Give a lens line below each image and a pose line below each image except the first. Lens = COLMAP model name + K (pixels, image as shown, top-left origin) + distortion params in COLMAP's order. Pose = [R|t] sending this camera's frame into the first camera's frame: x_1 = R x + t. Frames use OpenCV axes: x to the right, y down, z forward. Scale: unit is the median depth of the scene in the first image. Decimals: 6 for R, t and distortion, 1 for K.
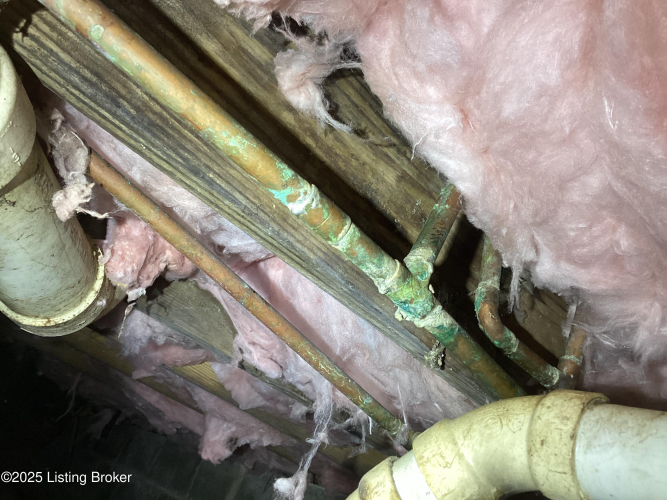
lens RADIAL K [[597.6, 0, 333.5], [0, 597.6, 250.0], [0, 0, 1]] dist [0.124129, -0.237155]
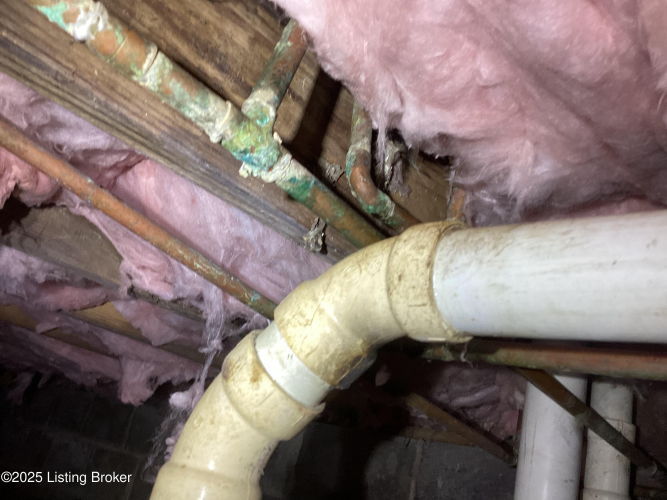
lens RADIAL K [[597.6, 0, 333.5], [0, 597.6, 250.0], [0, 0, 1]] dist [0.124129, -0.237155]
pose [[0.986034, -0.117546, 0.117982, 0.101279], [0.104679, 0.988414, 0.109912, 0.116685], [-0.129534, -0.096027, 0.986914, 0.091439]]
